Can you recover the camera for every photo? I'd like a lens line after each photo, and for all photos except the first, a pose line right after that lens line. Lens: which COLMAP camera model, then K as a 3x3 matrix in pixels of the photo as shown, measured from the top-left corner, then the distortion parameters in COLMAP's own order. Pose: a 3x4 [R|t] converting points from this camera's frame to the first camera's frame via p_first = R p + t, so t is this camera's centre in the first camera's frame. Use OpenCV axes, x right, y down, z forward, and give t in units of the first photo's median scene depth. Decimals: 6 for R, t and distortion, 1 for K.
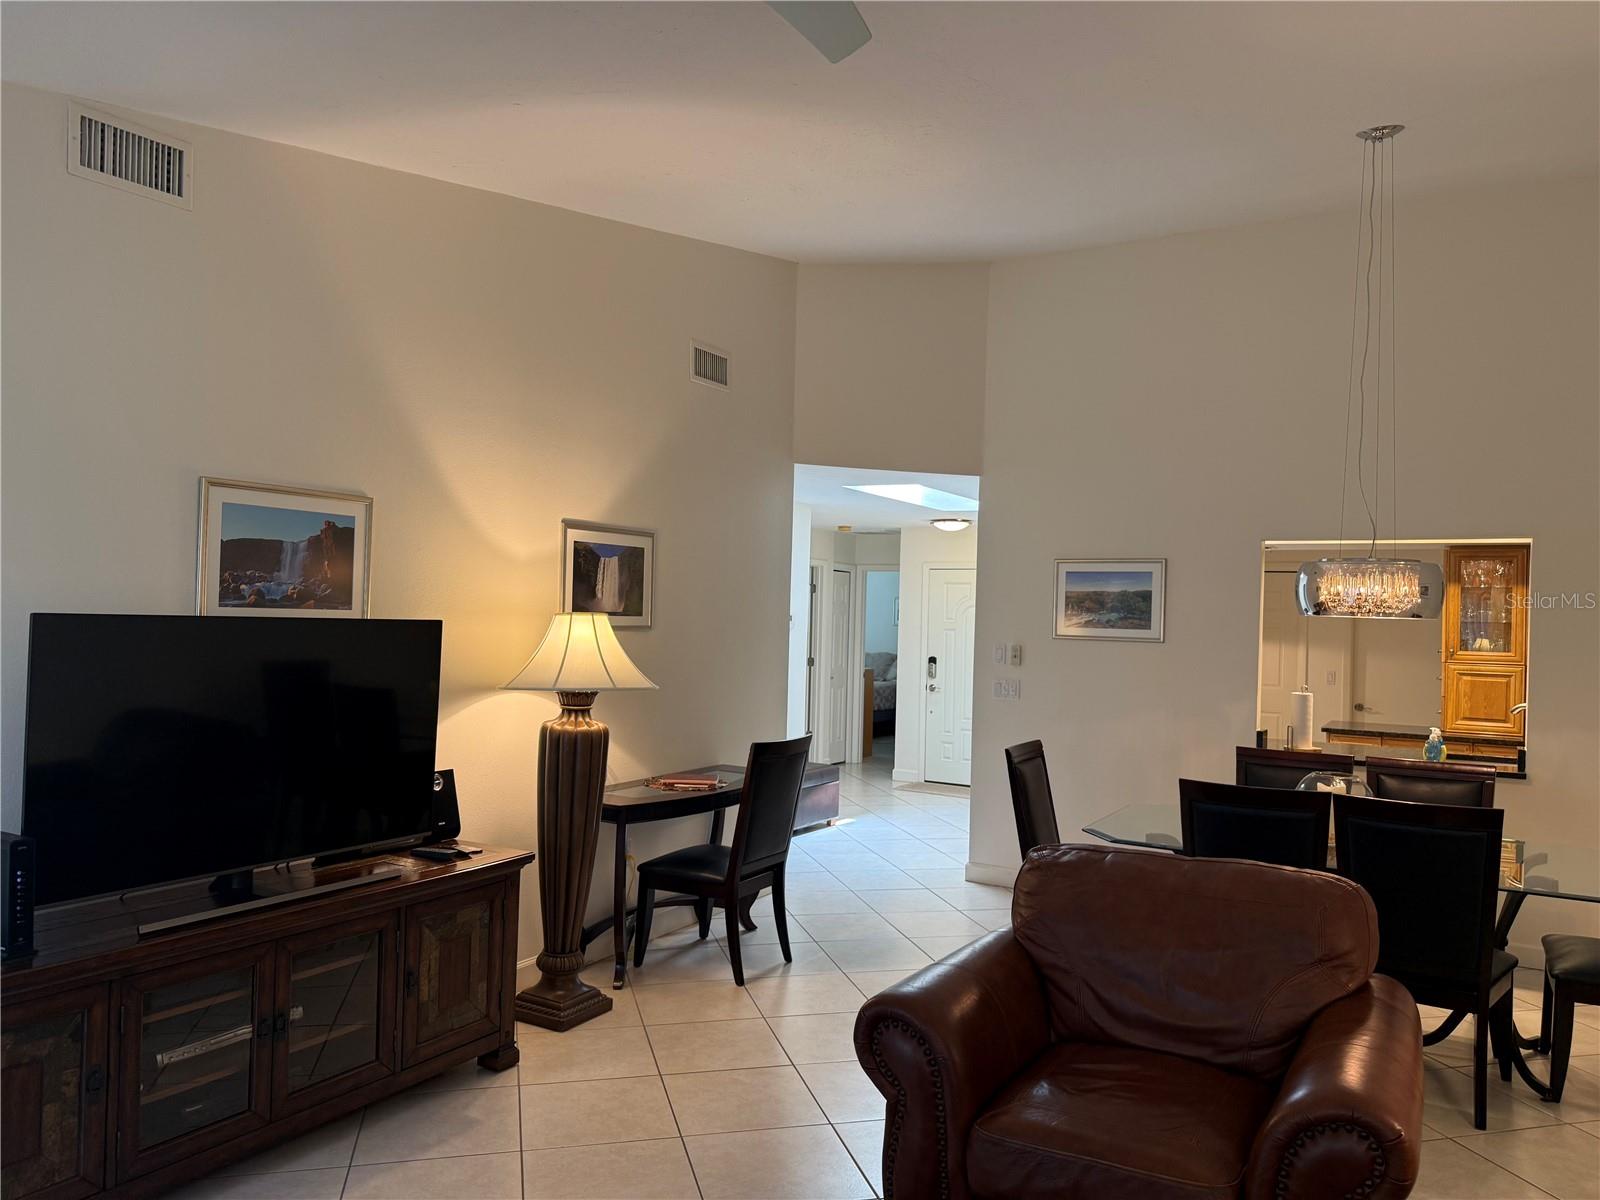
lens RADIAL K [[1113.5, 0, 804.0], [0, 1113.5, 607.5], [0, 0, 1]] dist [0.072515, -0.110089]
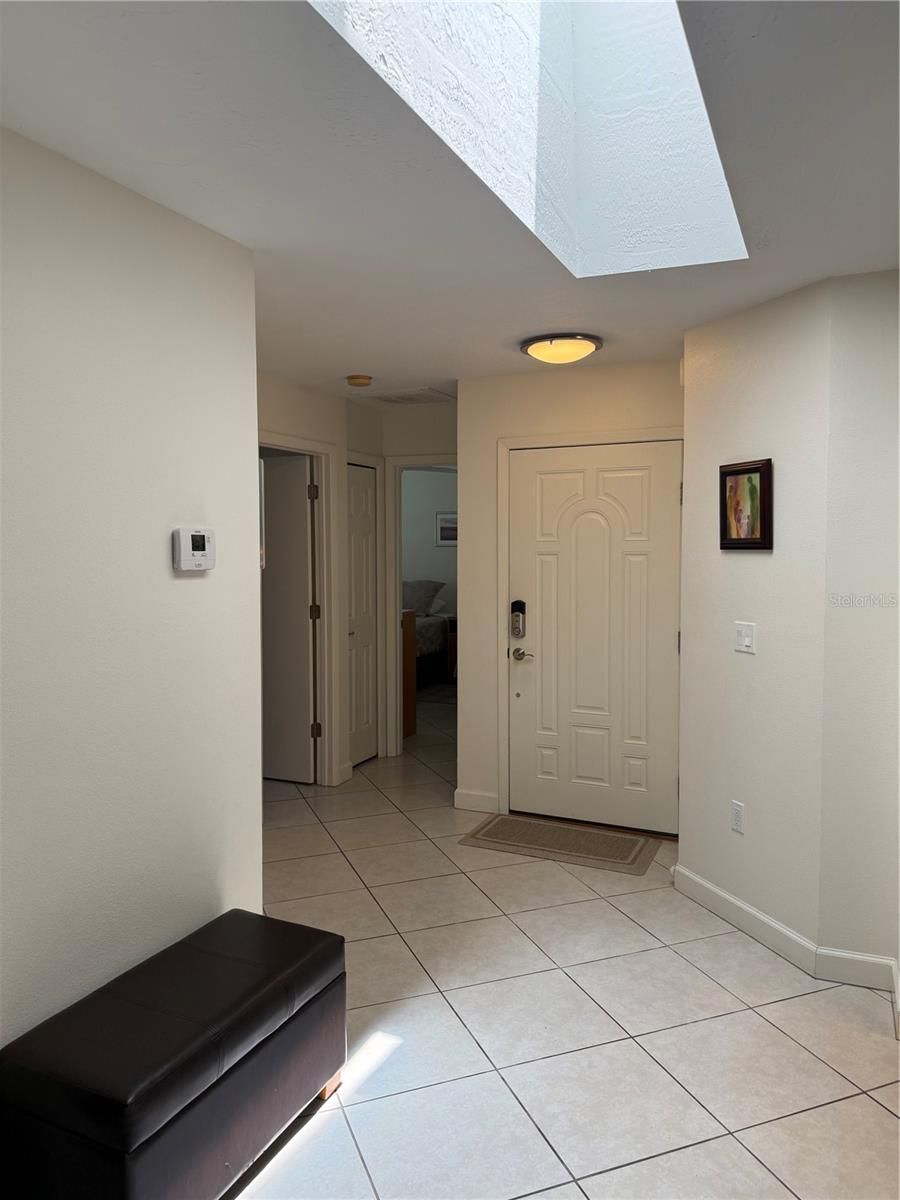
lens RADIAL K [[835.1, 0, 449.7], [0, 835.1, 600.4], [0, 0, 1]] dist [0.072515, -0.110089]
pose [[0.993316, -0.037393, 0.109203, 0.030012], [0.028233, 0.996044, 0.084253, 0.005704], [-0.111921, -0.080607, 0.990442, 0.529678]]
